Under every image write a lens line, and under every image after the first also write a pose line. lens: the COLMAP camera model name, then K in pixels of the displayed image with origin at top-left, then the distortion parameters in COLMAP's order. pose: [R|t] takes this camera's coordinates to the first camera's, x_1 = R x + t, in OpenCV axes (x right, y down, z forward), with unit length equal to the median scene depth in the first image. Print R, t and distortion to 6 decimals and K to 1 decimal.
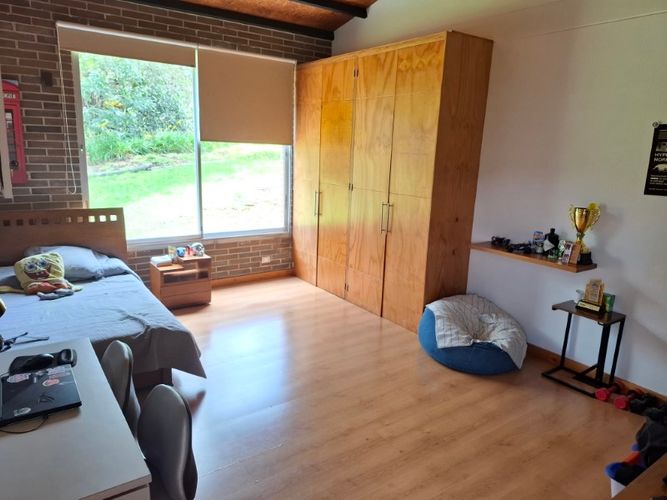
lens RADIAL K [[464.2, 0, 334.2], [0, 464.2, 249.2], [0, 0, 1]] dist [0.062987, -0.068695]
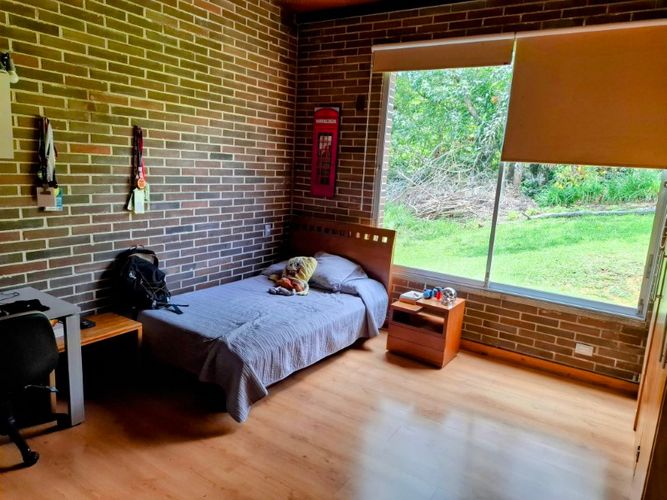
lens RADIAL K [[464.2, 0, 332.8], [0, 464.2, 252.8], [0, 0, 1]] dist [0.062987, -0.068695]
pose [[0.353436, 0.166282, -0.920562, 0.387874], [-0.242560, 0.966708, 0.081490, -0.095891], [0.903464, 0.194490, 0.382002, 0.567484]]
